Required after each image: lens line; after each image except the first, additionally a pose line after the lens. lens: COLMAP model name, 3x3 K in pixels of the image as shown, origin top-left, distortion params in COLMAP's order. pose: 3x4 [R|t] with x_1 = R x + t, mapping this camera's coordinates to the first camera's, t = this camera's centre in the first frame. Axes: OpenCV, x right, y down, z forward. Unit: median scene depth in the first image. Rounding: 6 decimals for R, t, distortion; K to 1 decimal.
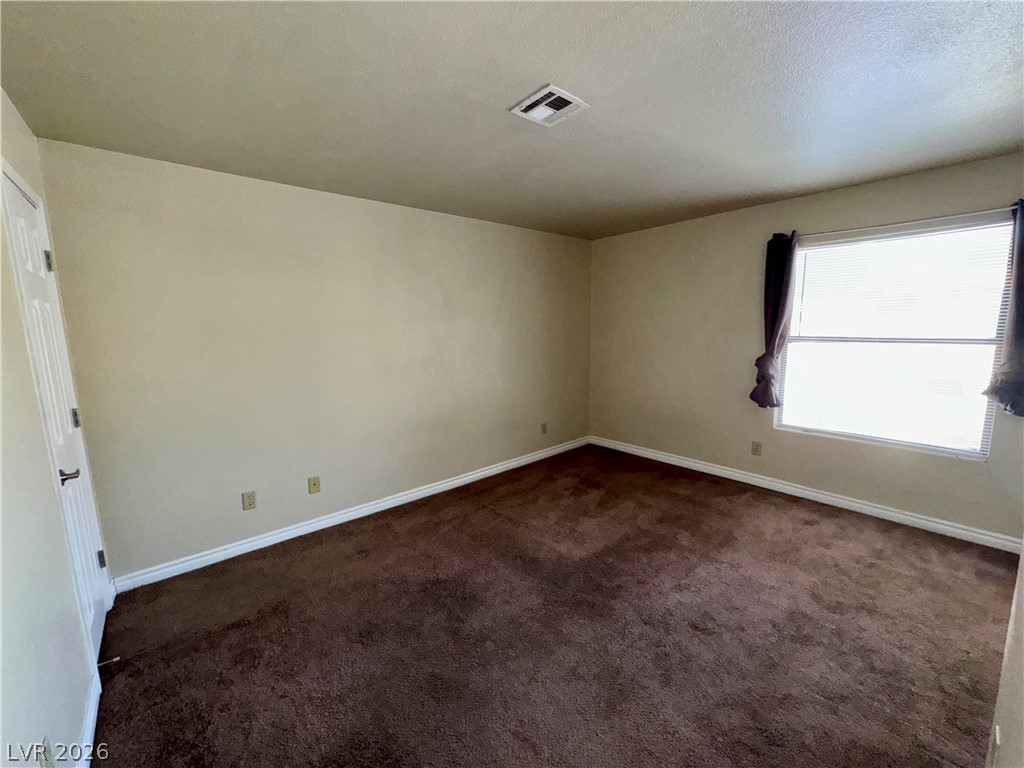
lens RADIAL K [[411.0, 0, 514.1], [0, 411.0, 385.4], [0, 0, 1]] dist [-0.002964, 0.000374]
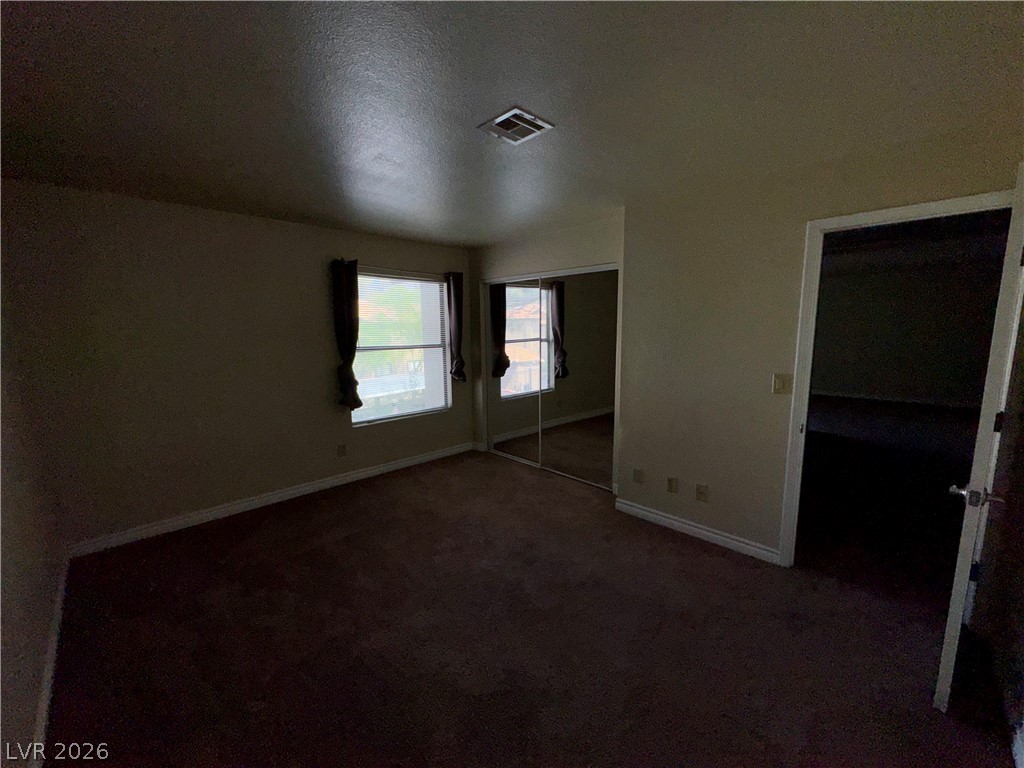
lens RADIAL K [[411.0, 0, 514.1], [0, 411.0, 385.4], [0, 0, 1]] dist [-0.002964, 0.000374]
pose [[-0.062137, -0.119233, 0.990920, -0.550464], [0.162114, 0.978448, 0.127898, -0.088932], [-0.984814, 0.168589, -0.041469, 0.621786]]
